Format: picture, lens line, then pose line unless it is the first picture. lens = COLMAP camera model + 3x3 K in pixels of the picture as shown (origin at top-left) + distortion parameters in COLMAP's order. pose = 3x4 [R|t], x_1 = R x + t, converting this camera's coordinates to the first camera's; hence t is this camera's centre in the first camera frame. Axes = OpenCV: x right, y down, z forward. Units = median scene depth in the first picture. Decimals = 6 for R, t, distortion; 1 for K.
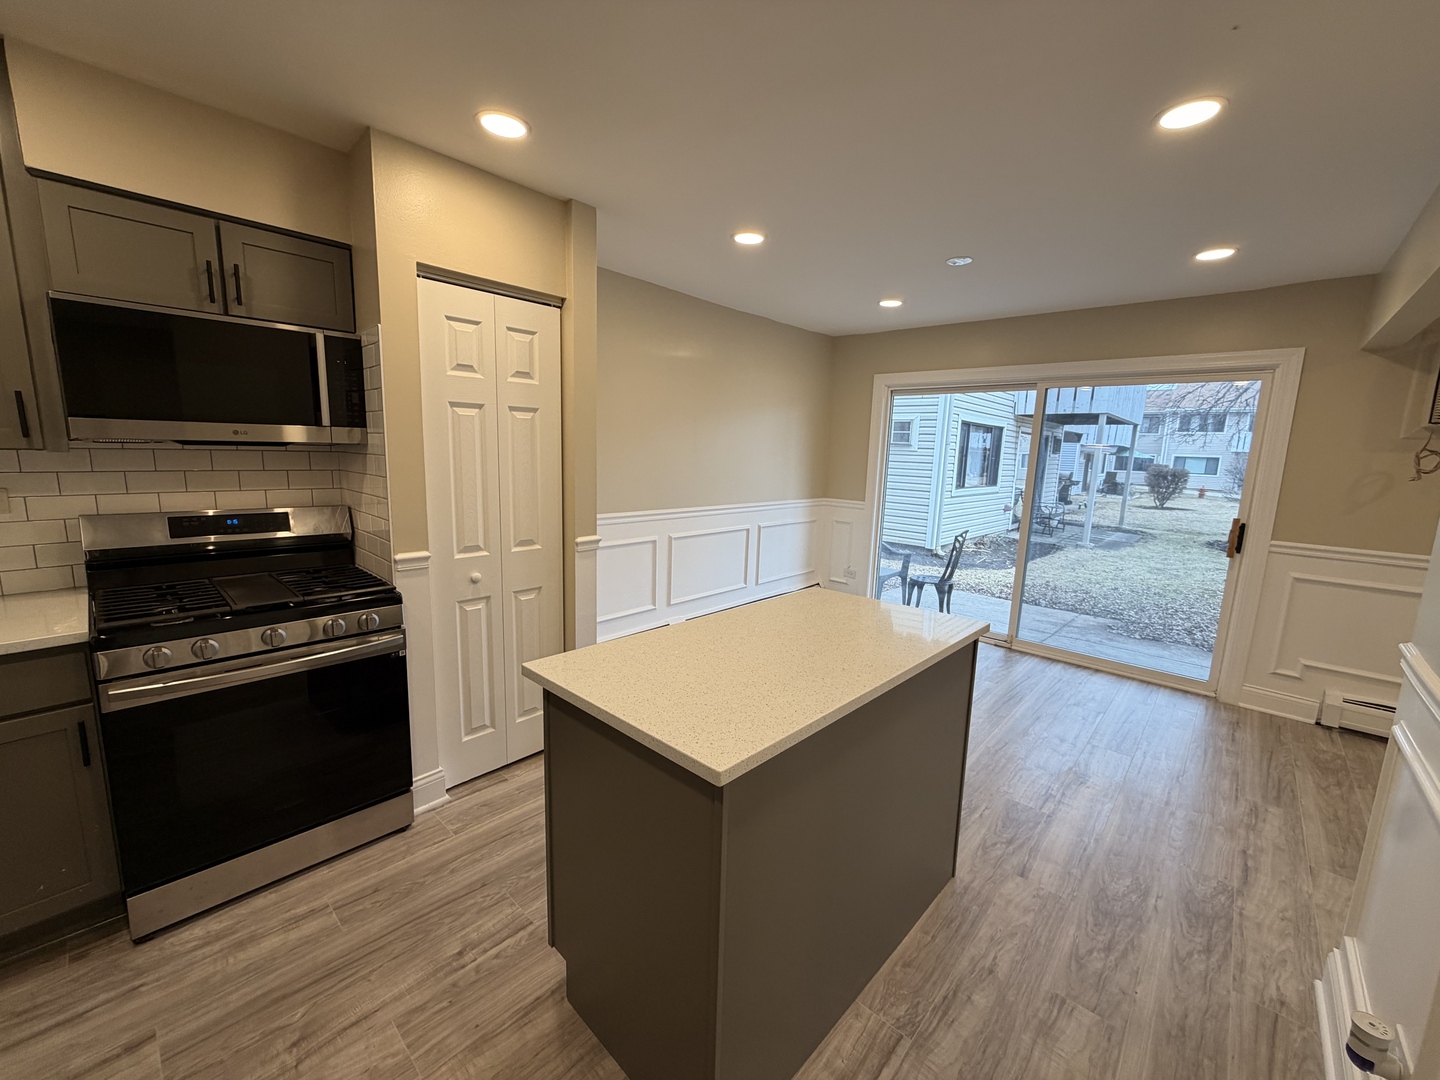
lens RADIAL K [[573.6, 0, 714.3], [0, 573.6, 538.9], [0, 0, 1]] dist [0.001818, 0.000161]
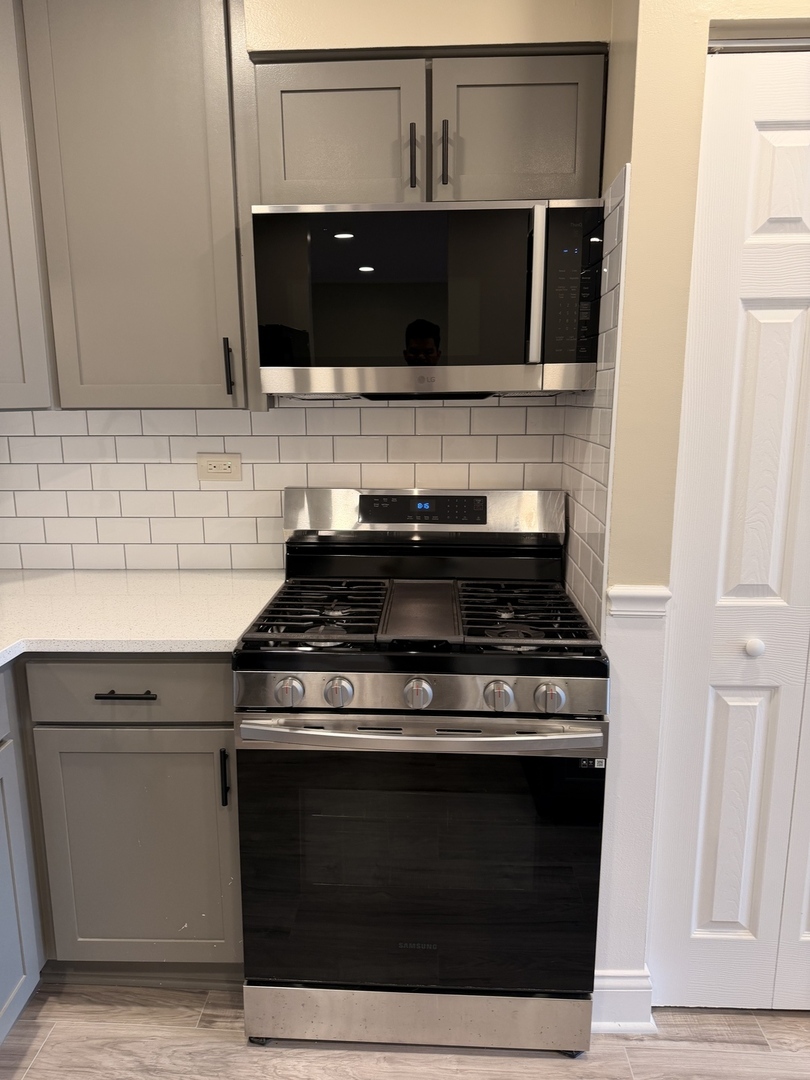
lens RADIAL K [[754.1, 0, 408.7], [0, 754.1, 552.4], [0, 0, 1]] dist [0.000209, -0.001278]
pose [[0.644284, 0.113488, -0.756319, -0.129432], [-0.099320, 0.992970, 0.064391, -0.032281], [0.758310, 0.033631, 0.651026, 0.367799]]
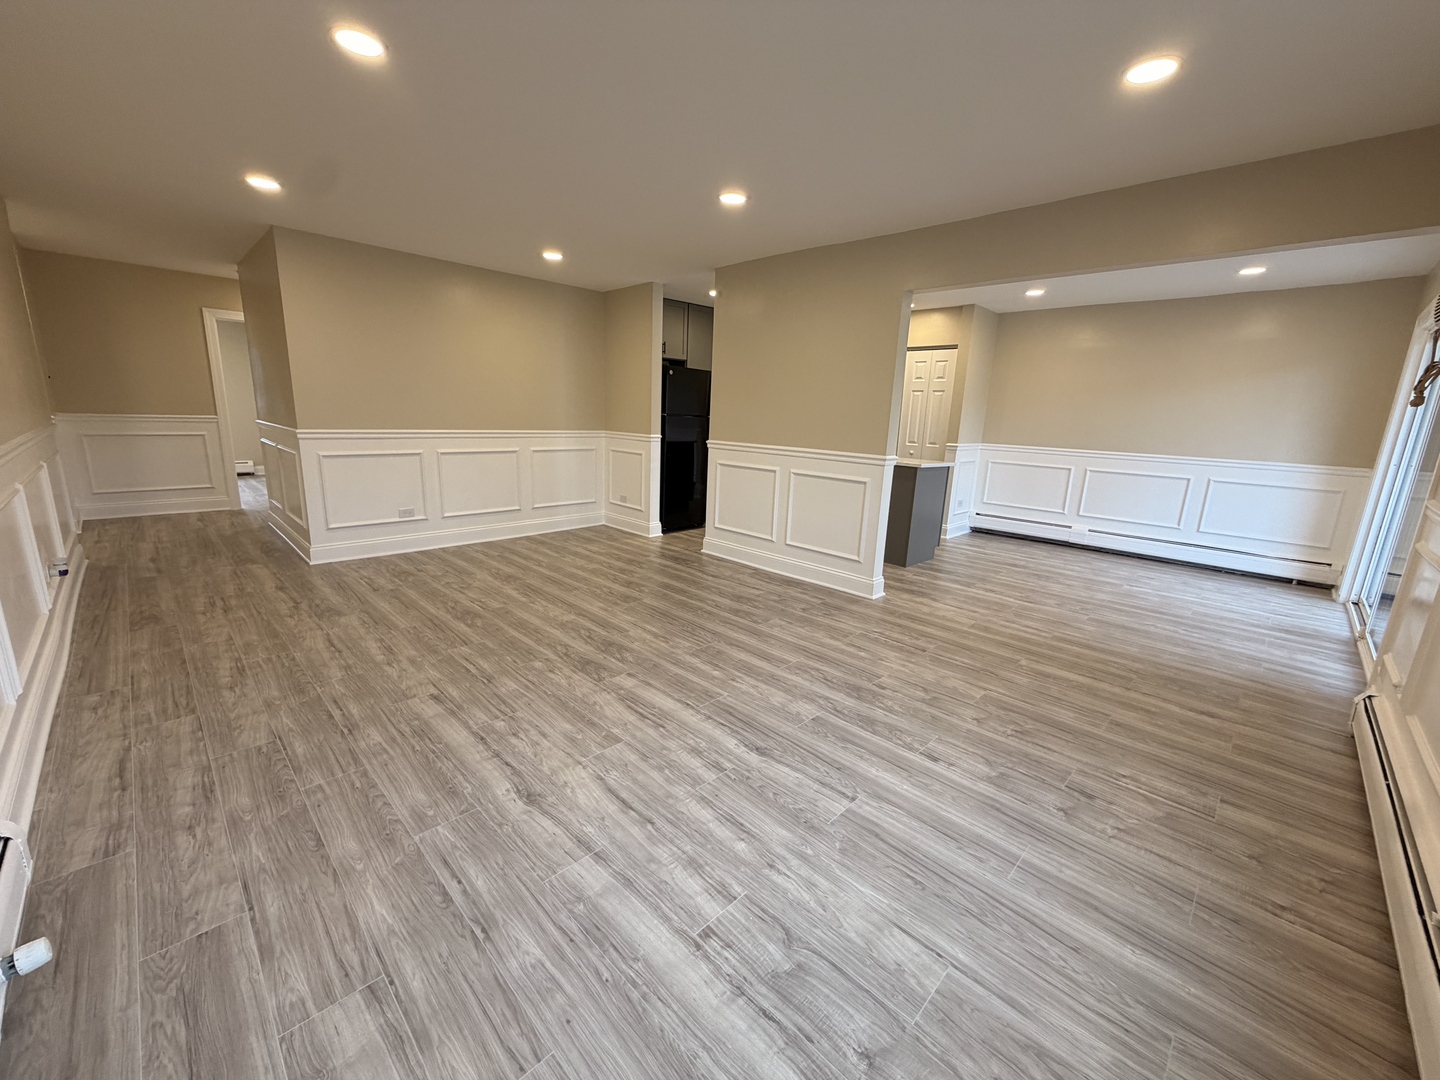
lens RADIAL K [[573.6, 0, 721.3], [0, 573.6, 538.6], [0, 0, 1]] dist [0.001818, 0.000161]
pose [[-0.022789, 0.186064, -0.982273, 2.741724], [-0.191940, 0.963436, 0.186949, 0.140924], [0.981142, 0.192798, 0.013758, 0.145152]]
